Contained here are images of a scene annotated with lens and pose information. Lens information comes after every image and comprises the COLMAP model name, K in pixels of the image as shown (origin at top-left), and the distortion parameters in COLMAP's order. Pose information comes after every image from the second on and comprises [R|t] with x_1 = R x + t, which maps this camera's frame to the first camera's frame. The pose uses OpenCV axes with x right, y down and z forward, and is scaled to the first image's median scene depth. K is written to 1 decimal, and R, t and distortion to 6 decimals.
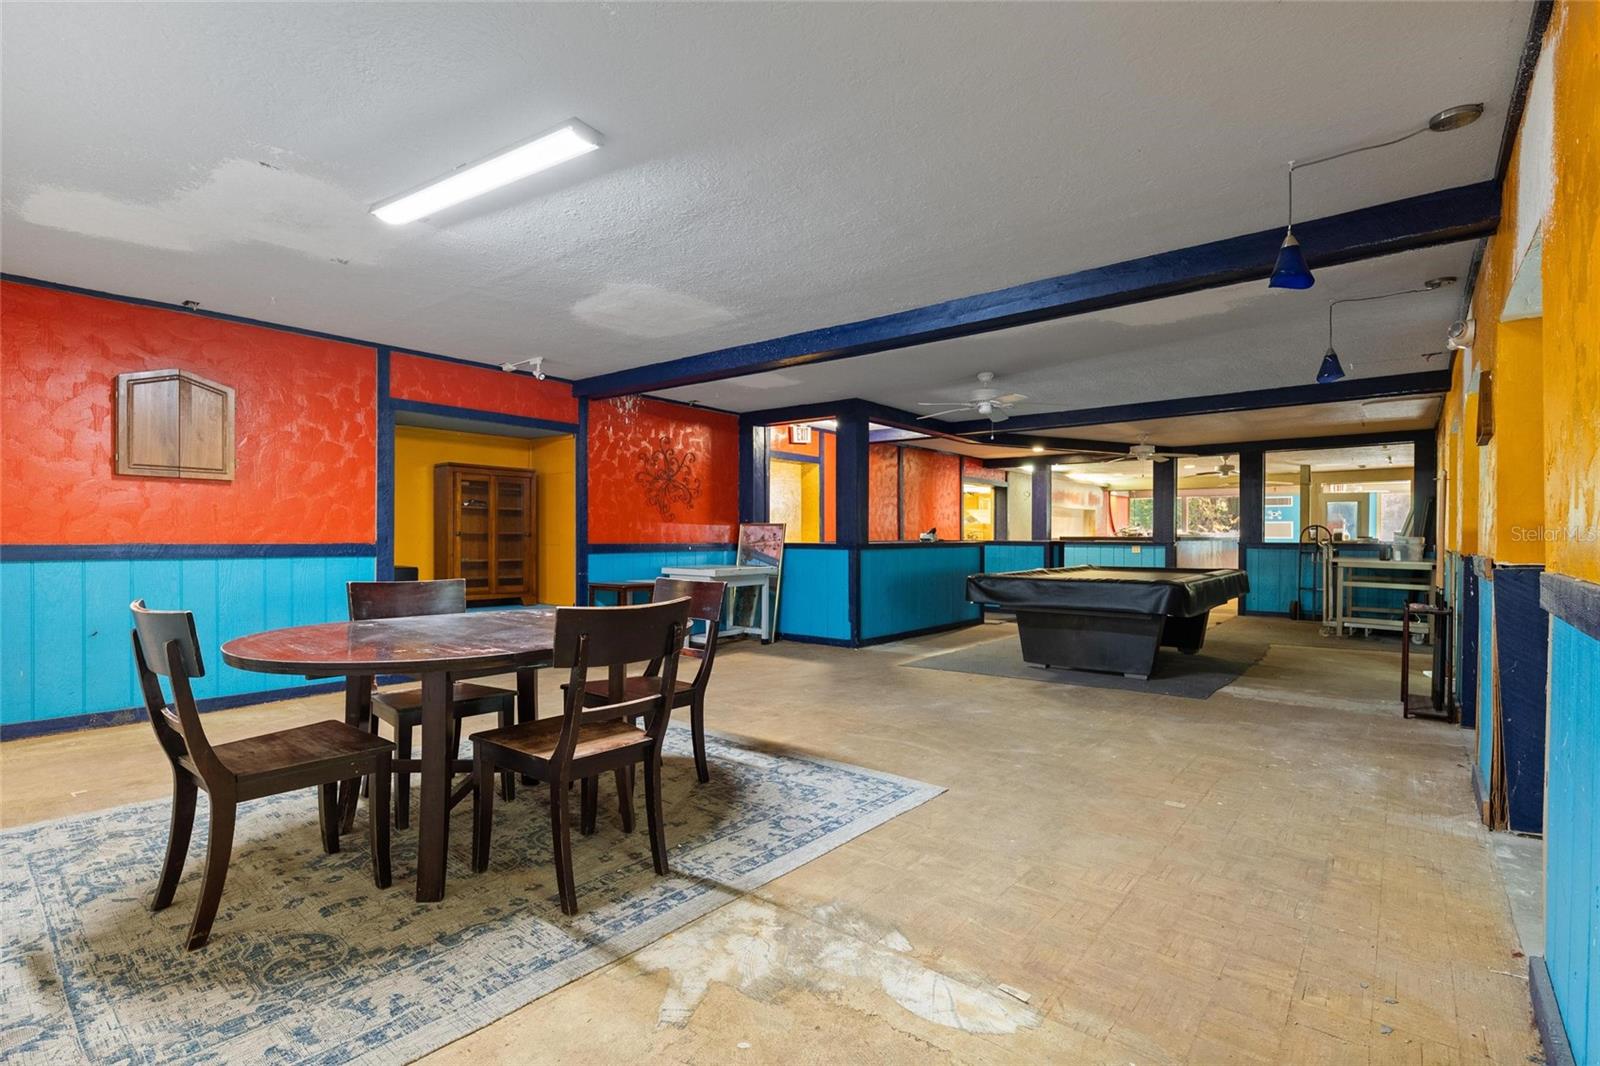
lens RADIAL K [[746.4, 0, 793.3], [0, 746.4, 533.0], [0, 0, 1]] dist [-0.001513, -0.000024]
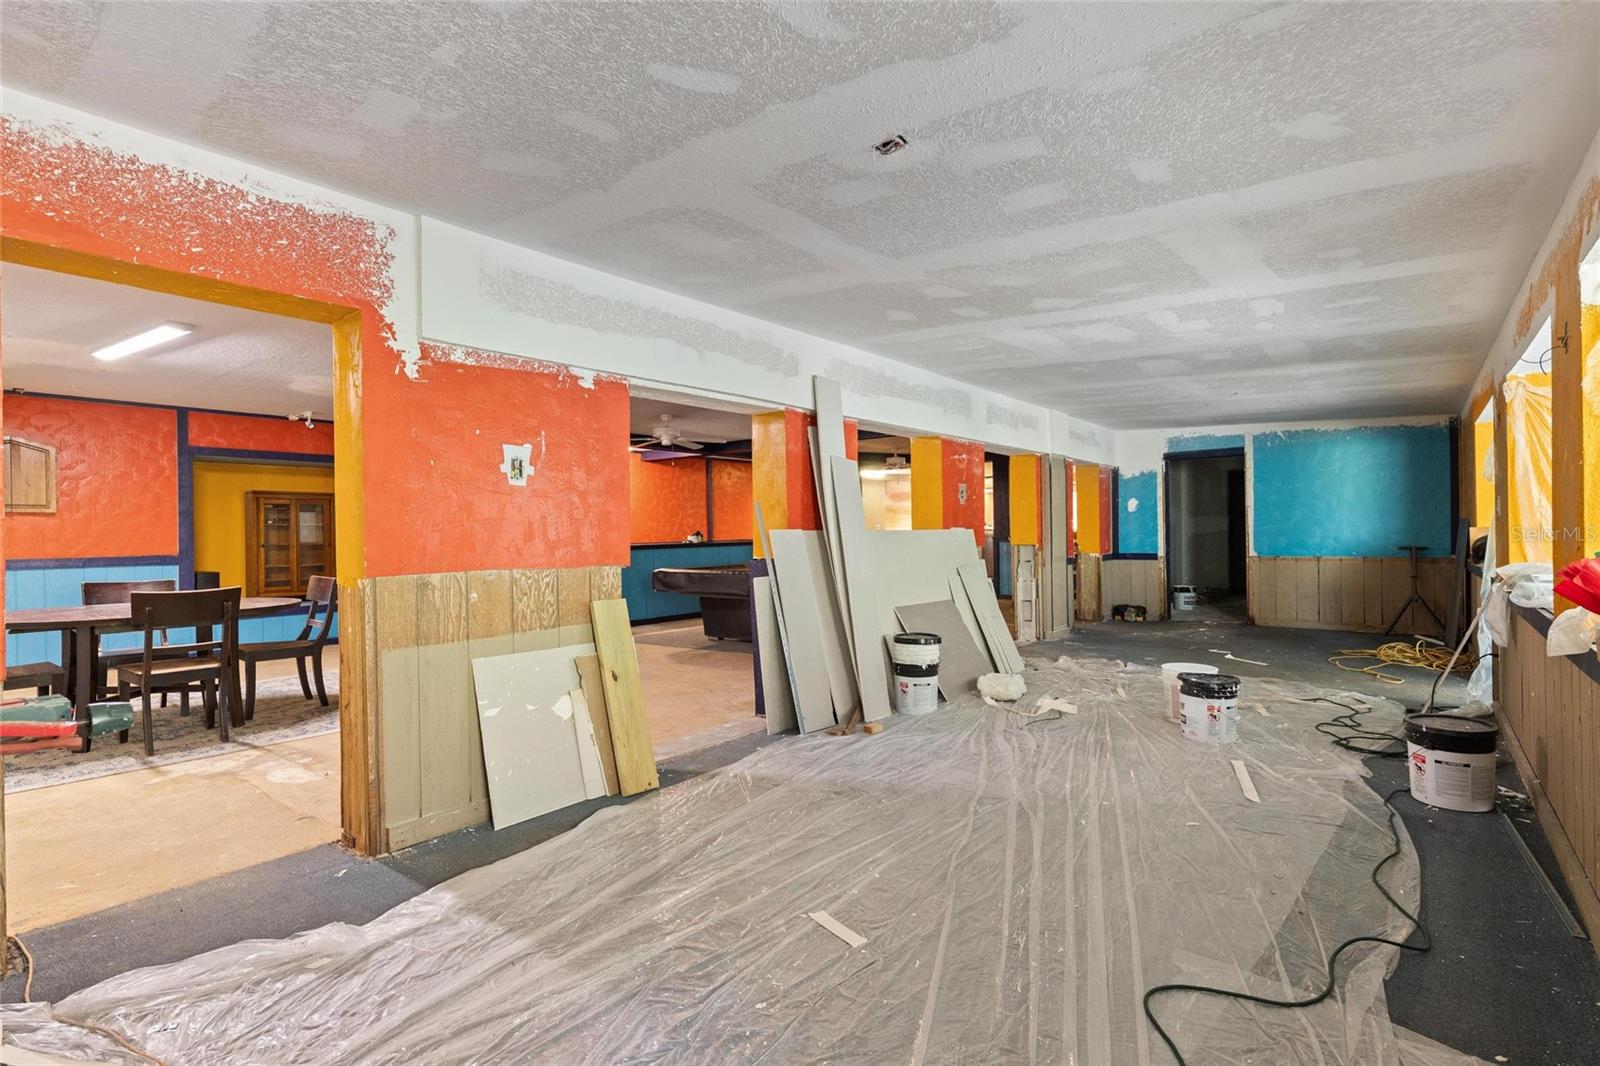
lens RADIAL K [[764.3, 0, 800.0], [0, 764.3, 533.0], [0, 0, 1]] dist [-0.001225, 0.000342]
pose [[0.999750, -0.019291, 0.011293, 0.547430], [0.019206, 0.999787, 0.007583, -0.014906], [-0.011436, -0.007365, 0.999907, -0.390016]]
